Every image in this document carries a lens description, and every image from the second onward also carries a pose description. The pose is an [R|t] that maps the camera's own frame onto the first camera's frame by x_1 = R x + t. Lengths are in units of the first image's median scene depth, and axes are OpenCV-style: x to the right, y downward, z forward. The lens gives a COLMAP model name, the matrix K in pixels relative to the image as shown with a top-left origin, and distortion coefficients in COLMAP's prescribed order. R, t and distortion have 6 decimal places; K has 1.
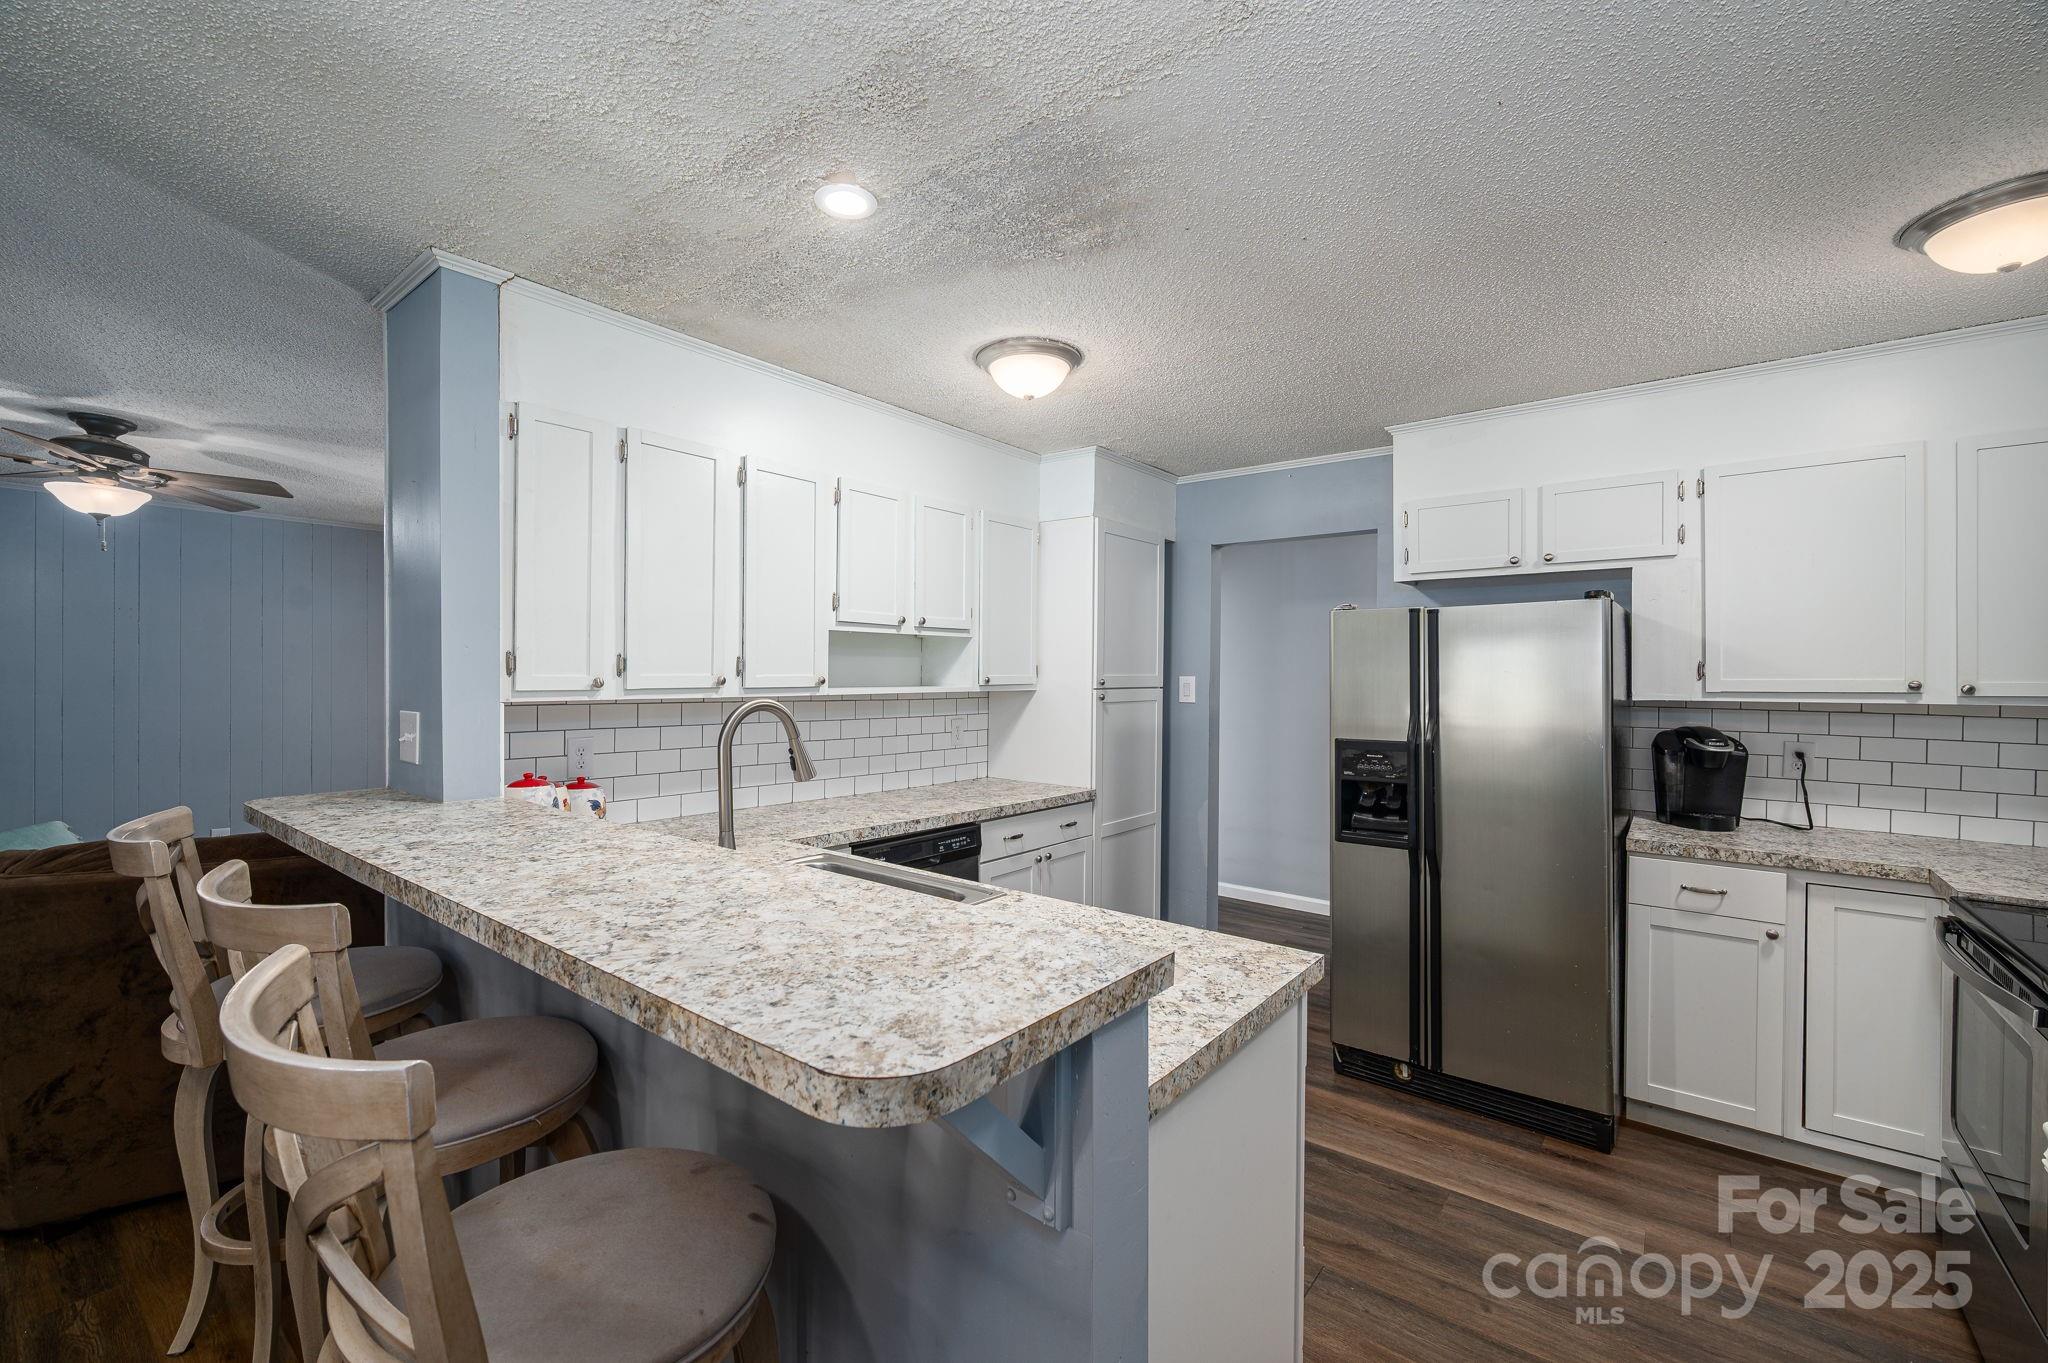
lens RADIAL K [[844.8, 0, 1022.6], [0, 844.8, 678.6], [0, 0, 1]] dist [-0.001292, 0.000175]
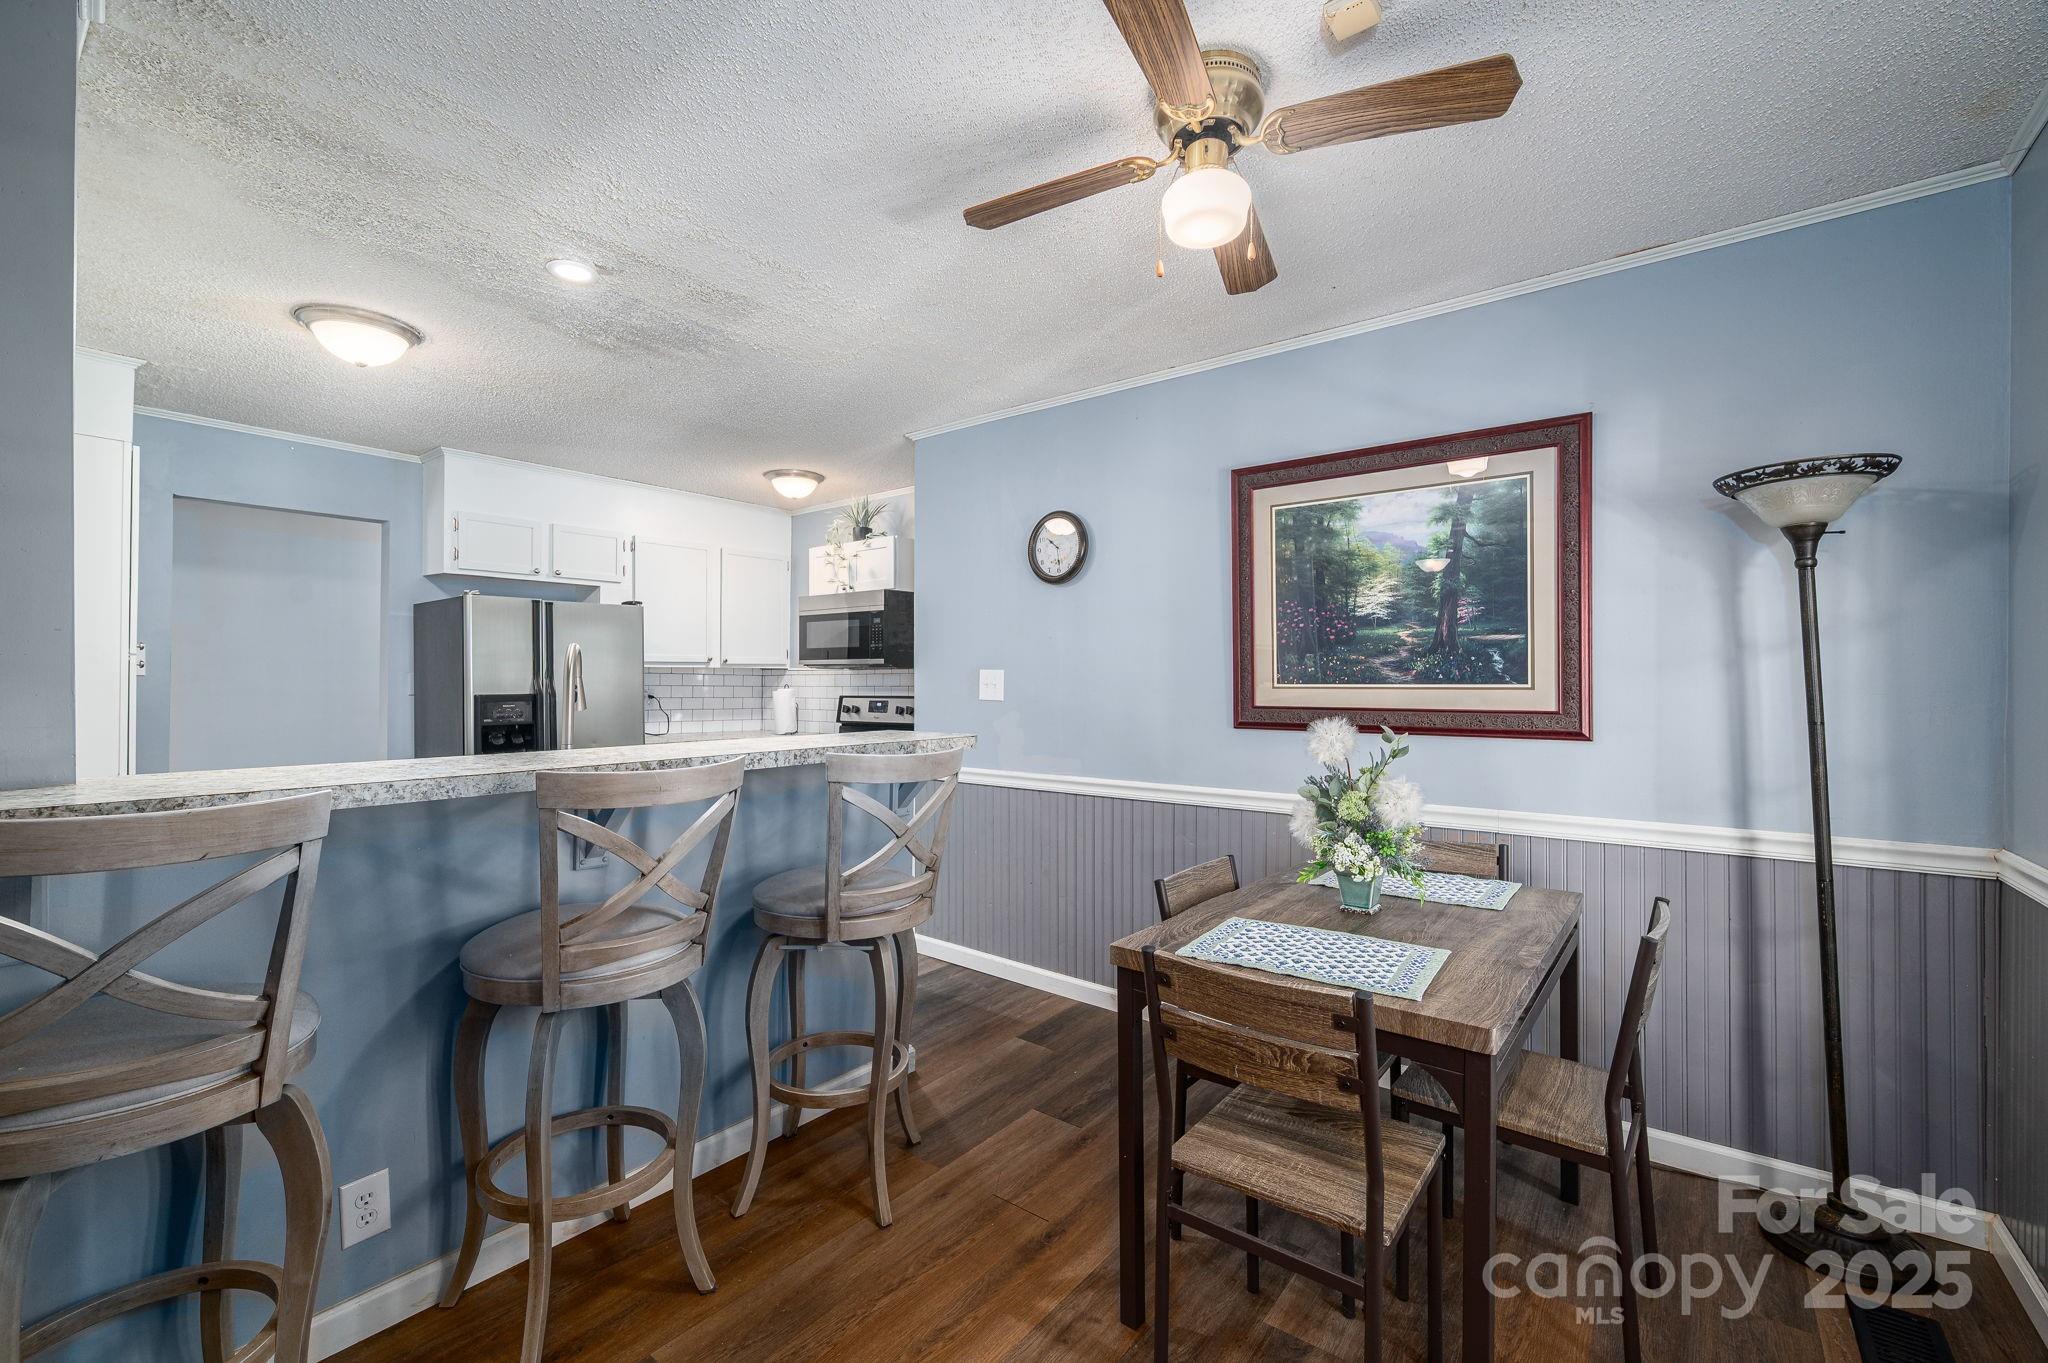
lens RADIAL K [[836.7, 0, 1003.6], [0, 836.7, 677.5], [0, 0, 1]] dist [-0.000063, 0.000130]
pose [[0.025576, -0.003820, 0.999666, -0.959480], [0.002899, 0.999989, 0.003747, 0.045797], [-0.999669, 0.002803, 0.025587, 0.182220]]
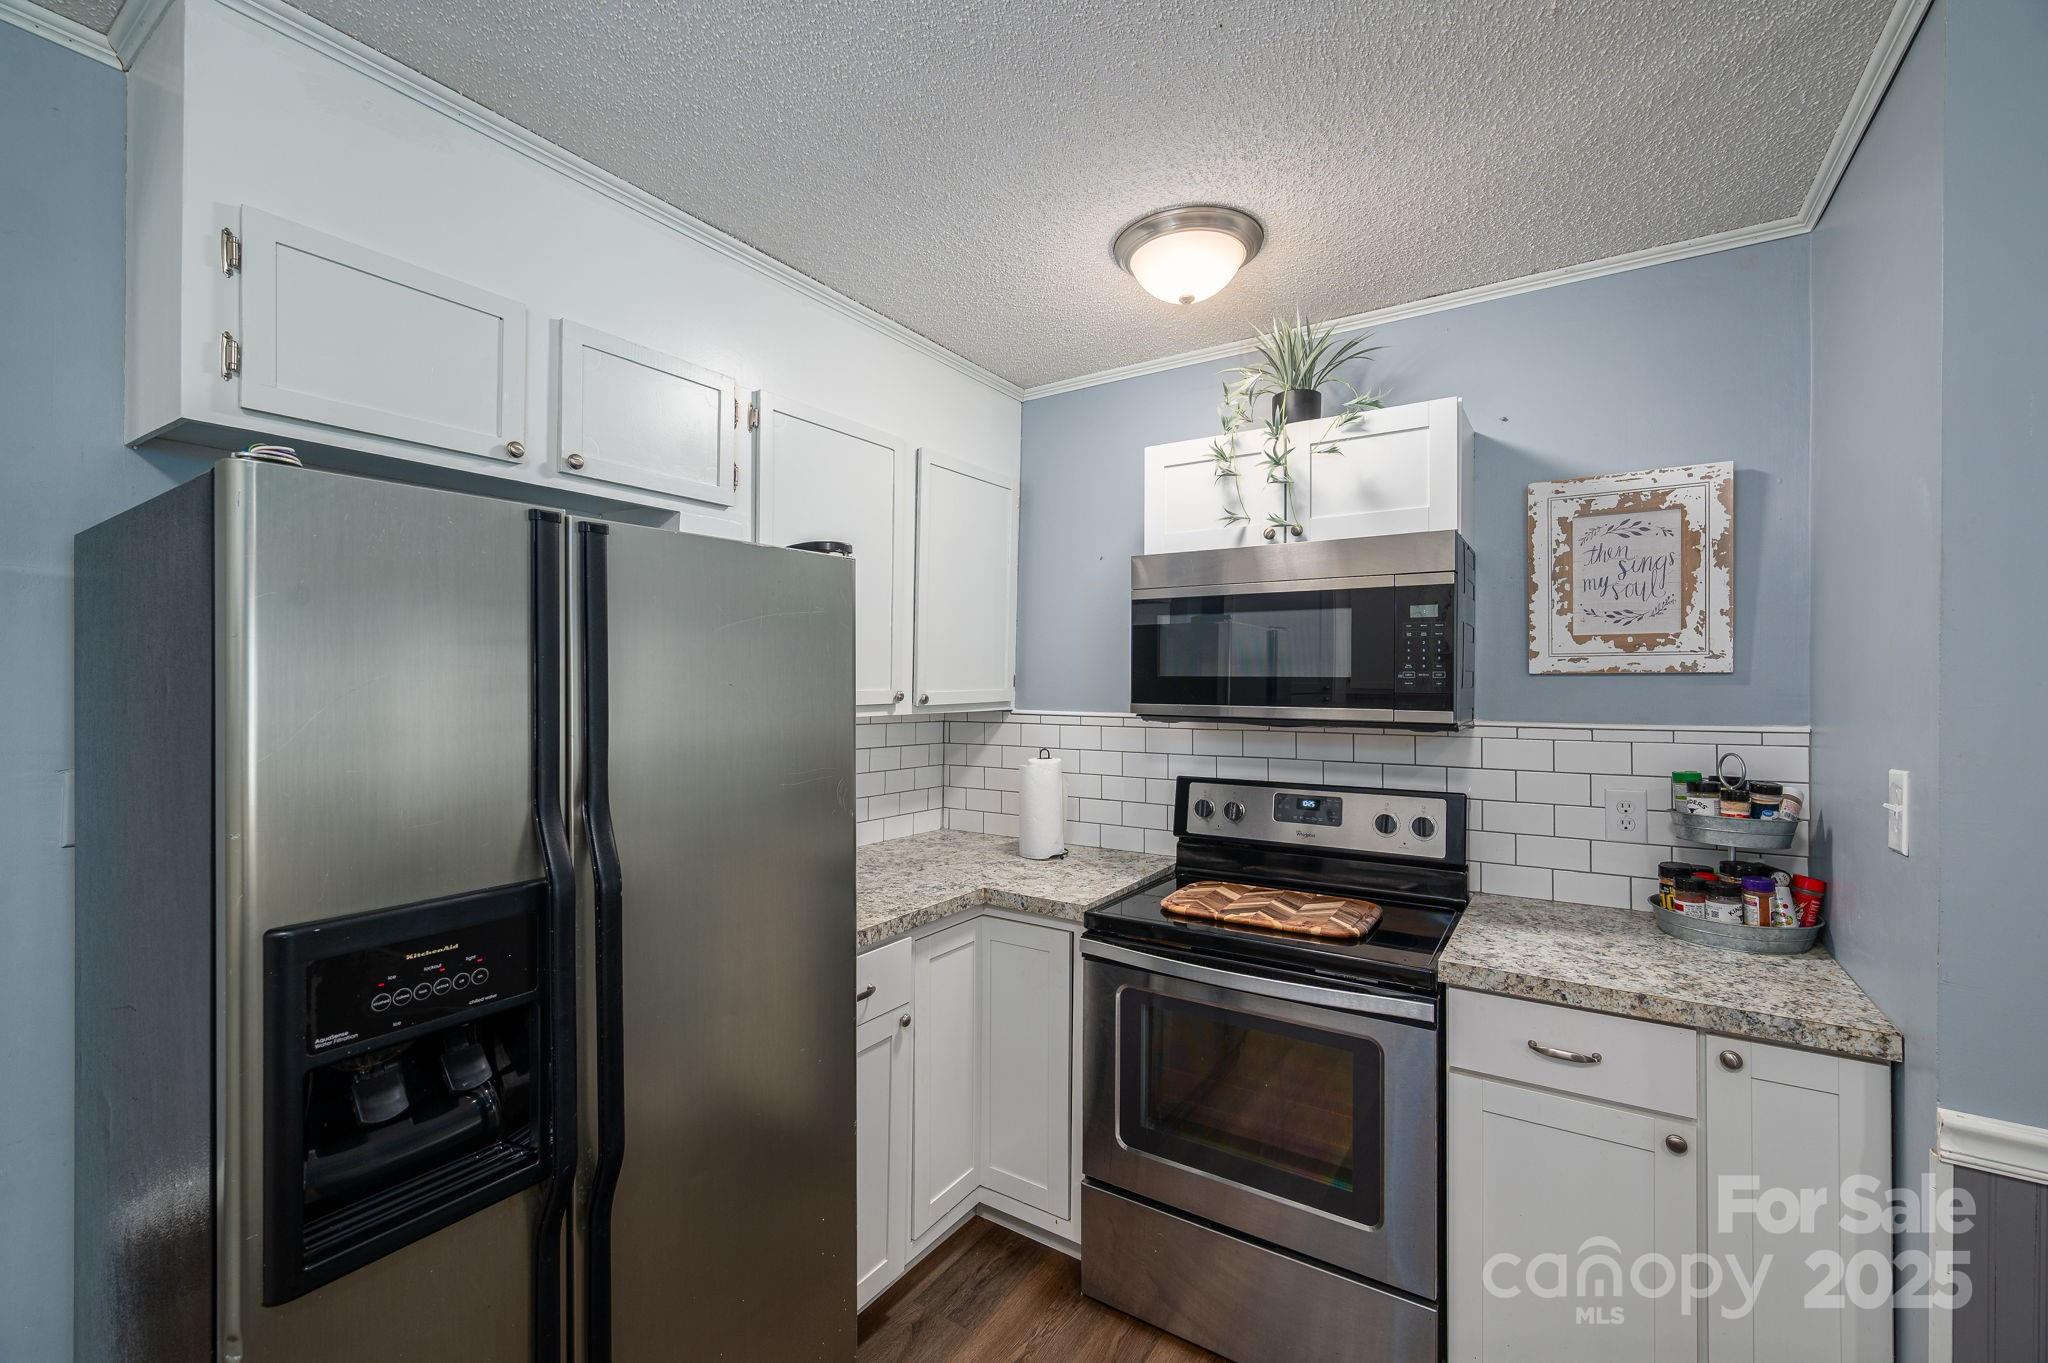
lens RADIAL K [[861.0, 0, 1021.4], [0, 861.0, 675.9], [0, 0, 1]] dist [-0.009008, 0.000172]
pose [[-0.060913, 0.000875, 0.998143, 0.079877], [0.000626, 0.999999, -0.000838, -0.012704], [-0.998143, 0.000574, -0.060913, 0.841987]]
